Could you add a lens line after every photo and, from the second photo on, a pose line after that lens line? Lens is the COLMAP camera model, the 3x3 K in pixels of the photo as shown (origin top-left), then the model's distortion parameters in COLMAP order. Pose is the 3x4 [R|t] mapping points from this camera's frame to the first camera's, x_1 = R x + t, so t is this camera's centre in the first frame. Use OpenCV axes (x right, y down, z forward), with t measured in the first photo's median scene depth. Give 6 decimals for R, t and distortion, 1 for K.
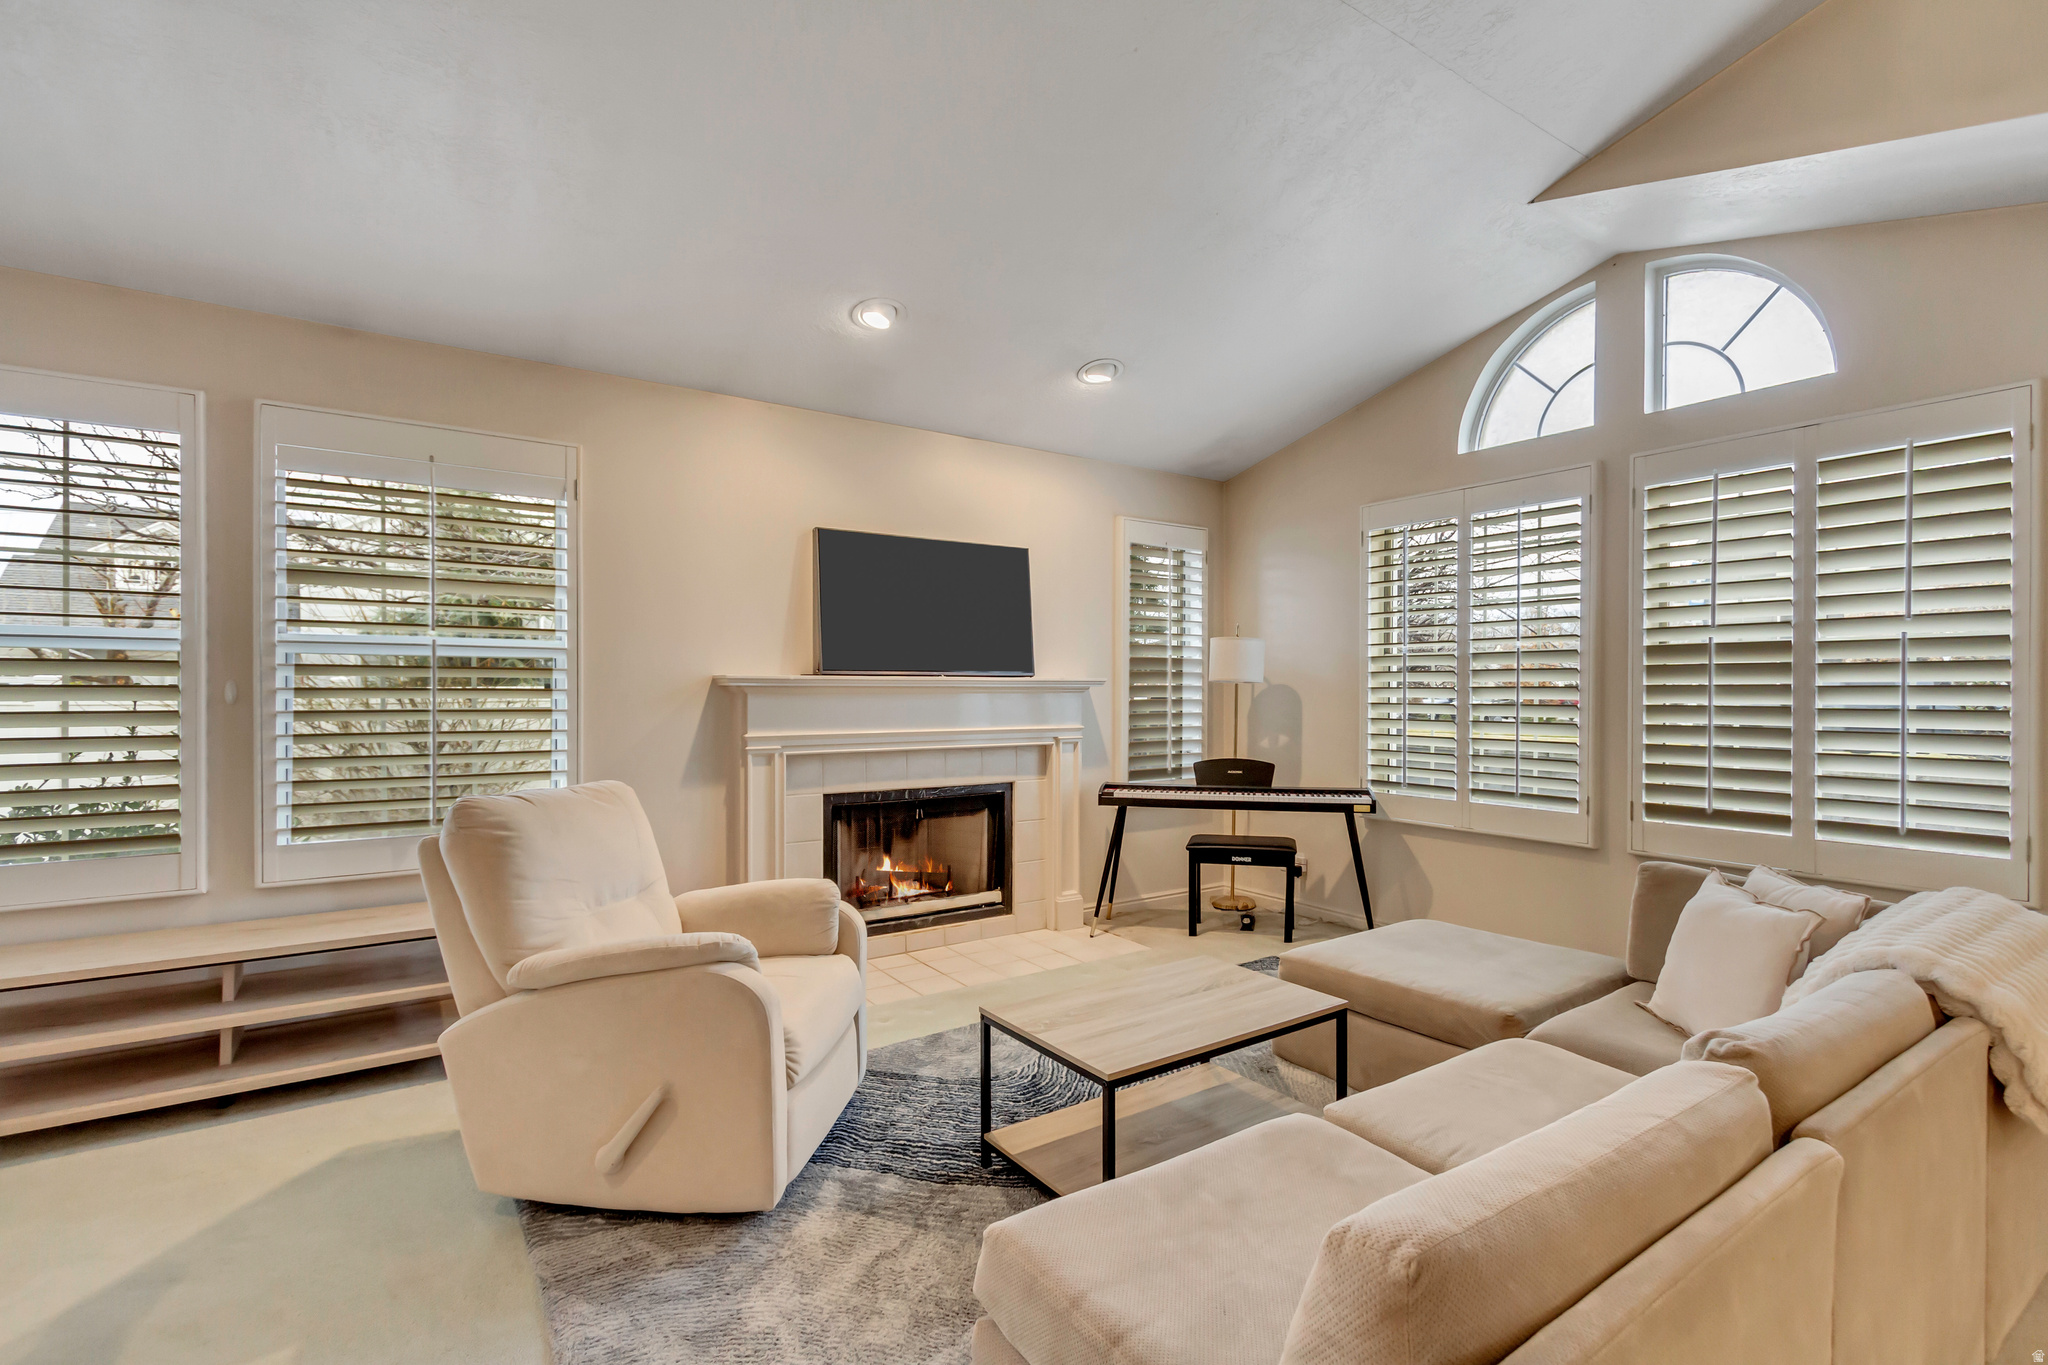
lens RADIAL K [[944.3, 0, 1027.9], [0, 944.3, 686.0], [0, 0, 1]] dist [0.012275, -0.002545]
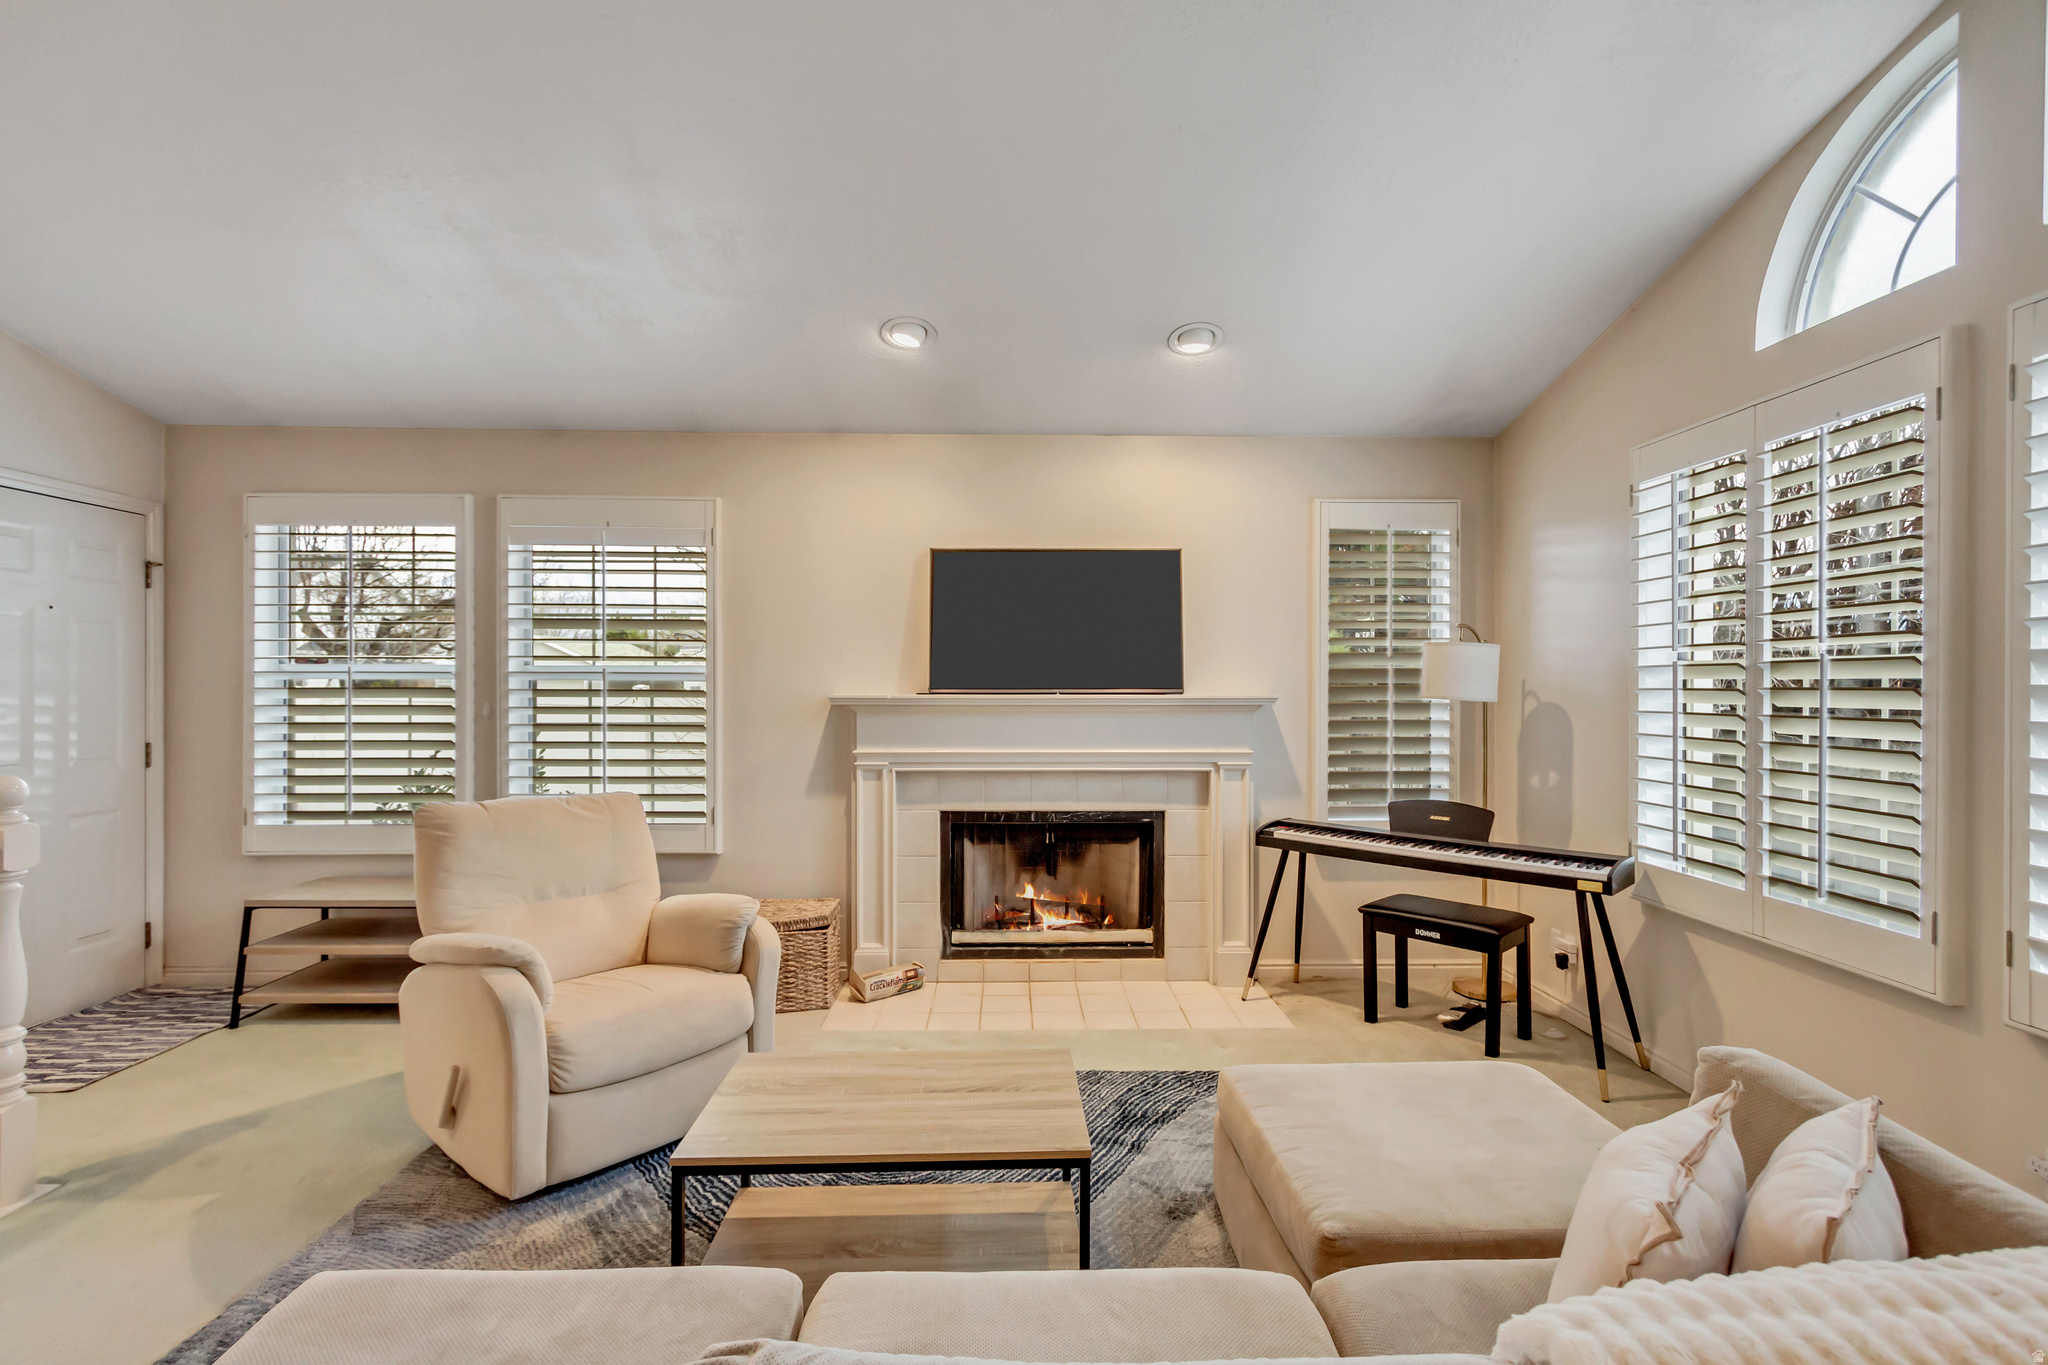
lens RADIAL K [[944.3, 0, 1026.0], [0, 944.3, 682.3], [0, 0, 1]] dist [0.012275, -0.002545]
pose [[0.838996, -0.002708, -0.544130, 0.397558], [0.001504, 0.999995, -0.002658, -0.019952], [0.544135, 0.001412, 0.838997, 0.192742]]
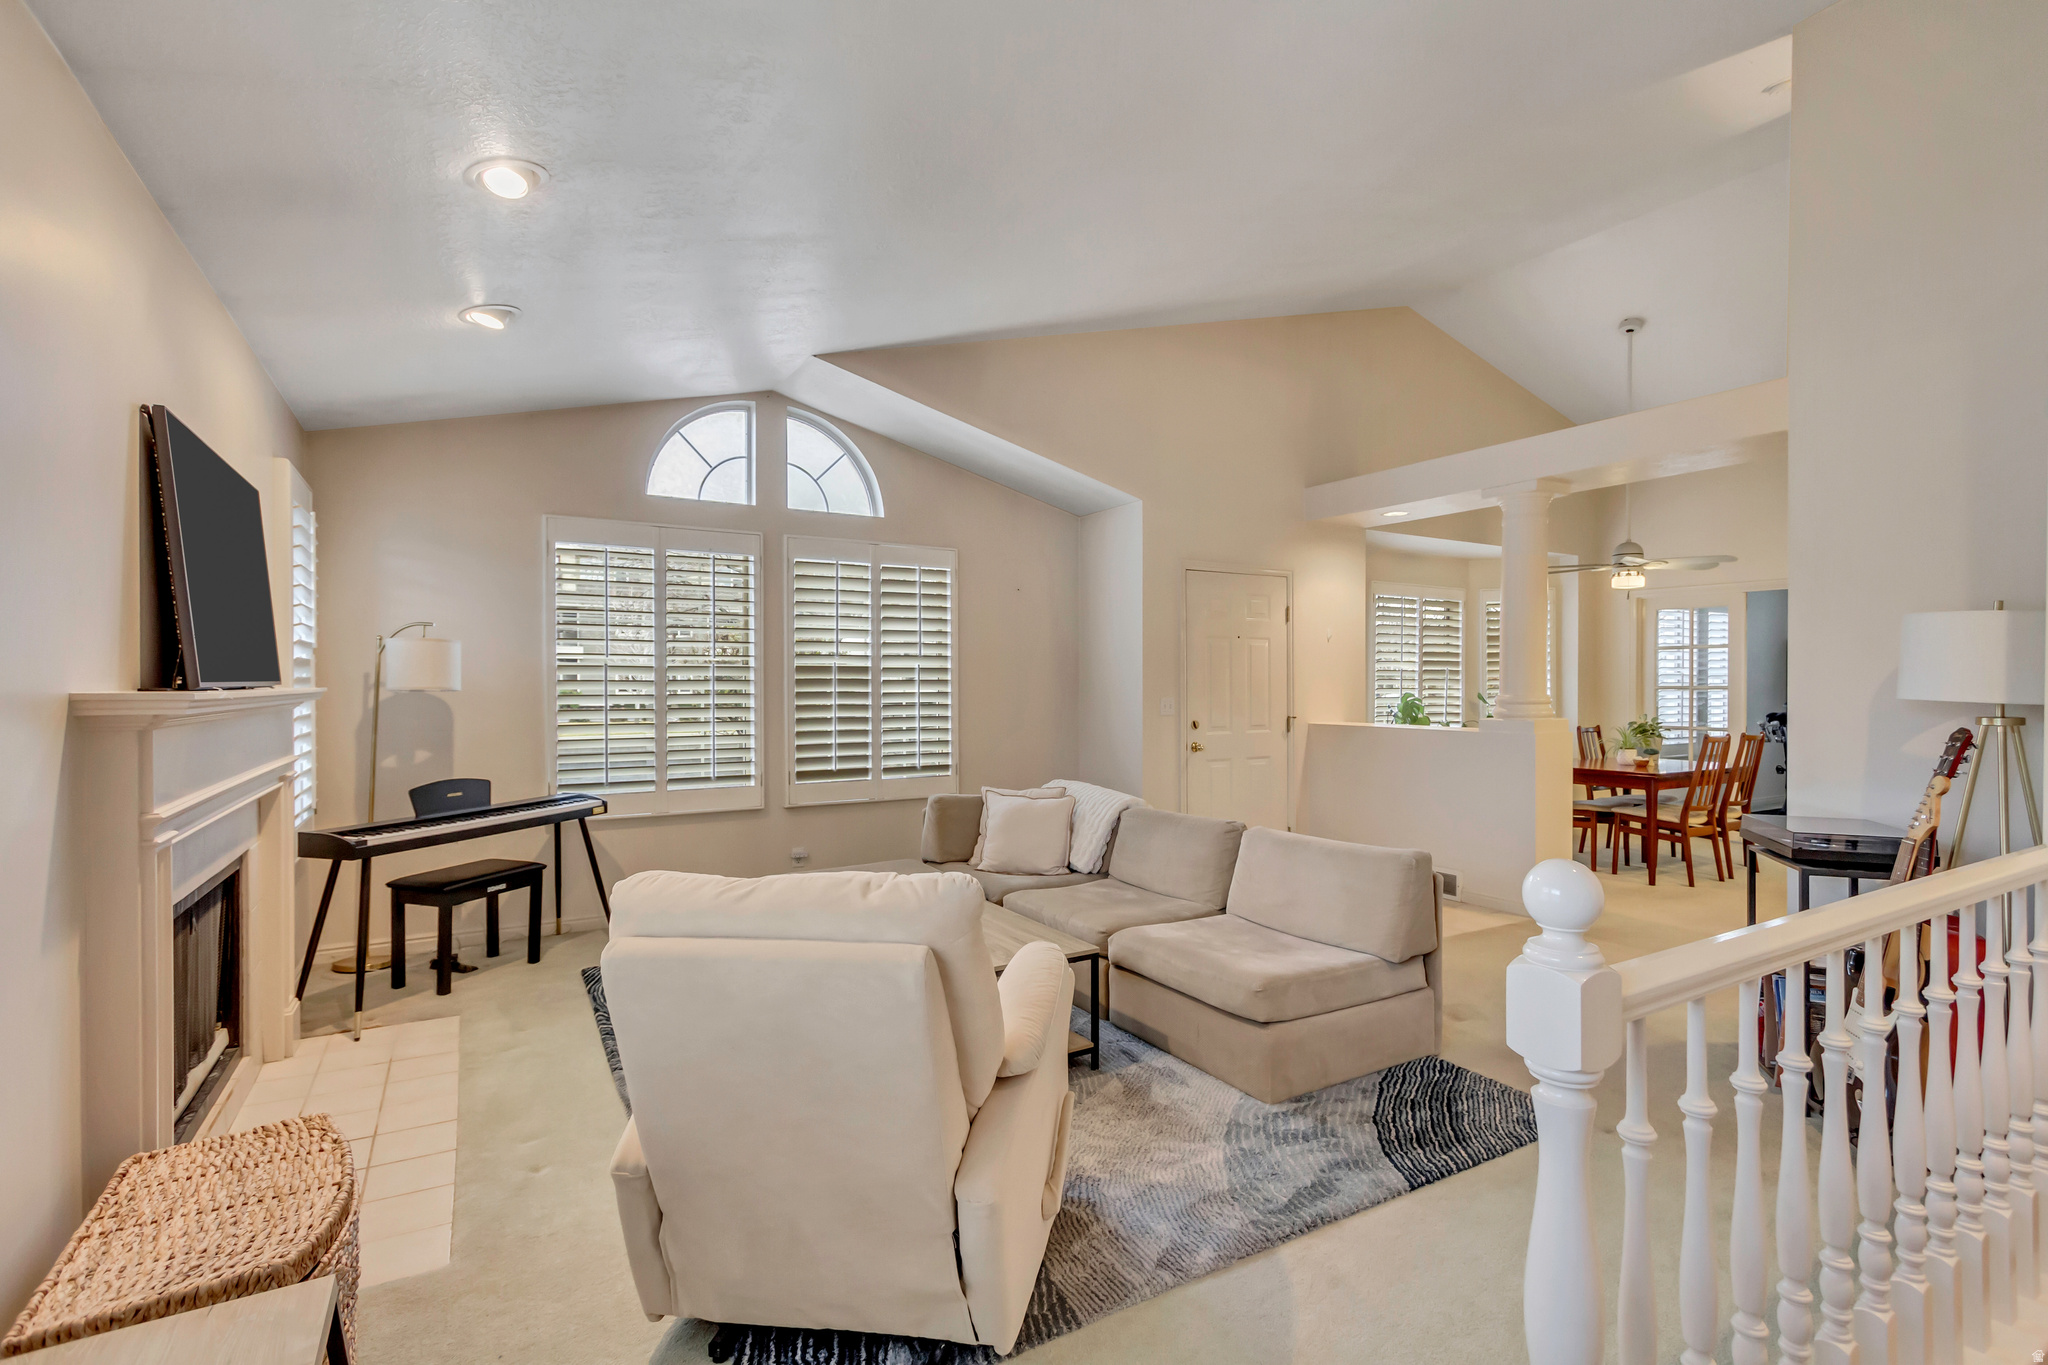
lens RADIAL K [[944.3, 0, 1020.9], [0, 944.3, 684.8], [0, 0, 1]] dist [0.012275, -0.002545]
pose [[0.068643, -0.003870, 0.997634, -0.690260], [-0.002158, 0.999990, 0.004027, -0.016472], [-0.997639, -0.002429, 0.068634, 0.470411]]
